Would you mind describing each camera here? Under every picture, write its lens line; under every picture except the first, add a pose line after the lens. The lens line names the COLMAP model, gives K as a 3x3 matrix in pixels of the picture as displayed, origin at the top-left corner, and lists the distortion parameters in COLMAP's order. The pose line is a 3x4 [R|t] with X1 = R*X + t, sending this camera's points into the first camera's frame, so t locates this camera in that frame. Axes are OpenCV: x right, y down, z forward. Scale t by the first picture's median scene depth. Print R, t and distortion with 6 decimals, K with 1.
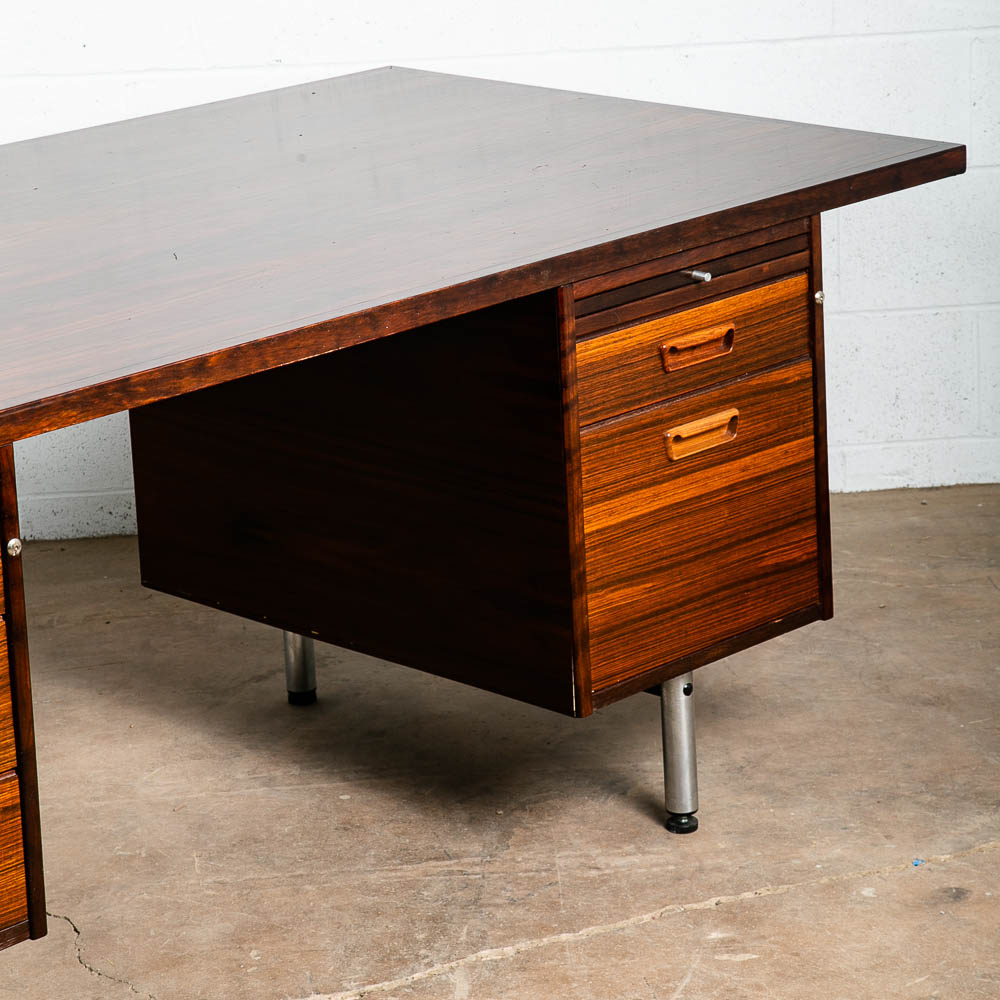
lens RADIAL K [[3577.5, 0, 521.9], [0, 3577.5, 347.8], [0, 0, 1]] dist [0.355867, 0.000000]
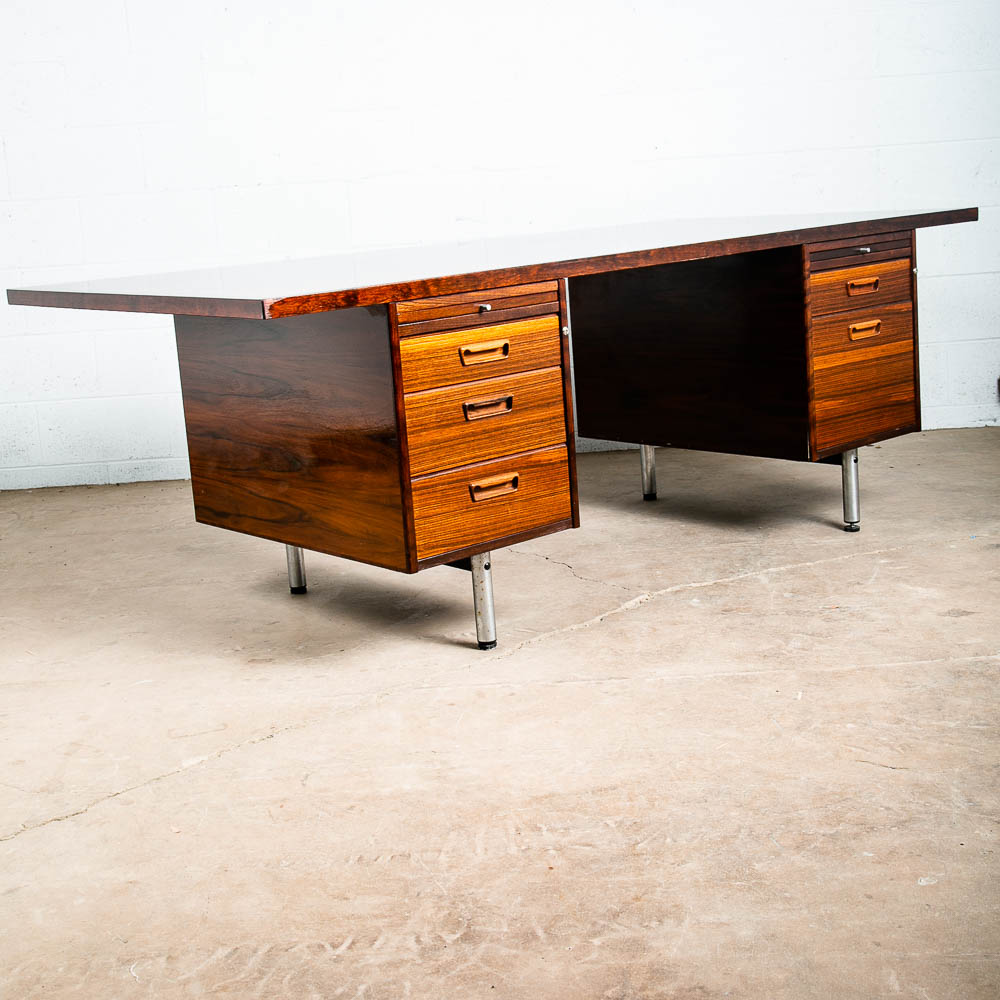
lens RADIAL K [[1546.9, 0, 504.6], [0, 1546.9, 470.8], [0, 0, 1]] dist [0.022939, 0.000000]
pose [[0.997677, -0.015980, -0.066215, -0.097555], [0.011605, 0.997757, -0.065930, 0.159309], [0.067120, 0.065009, 0.995625, 0.100605]]
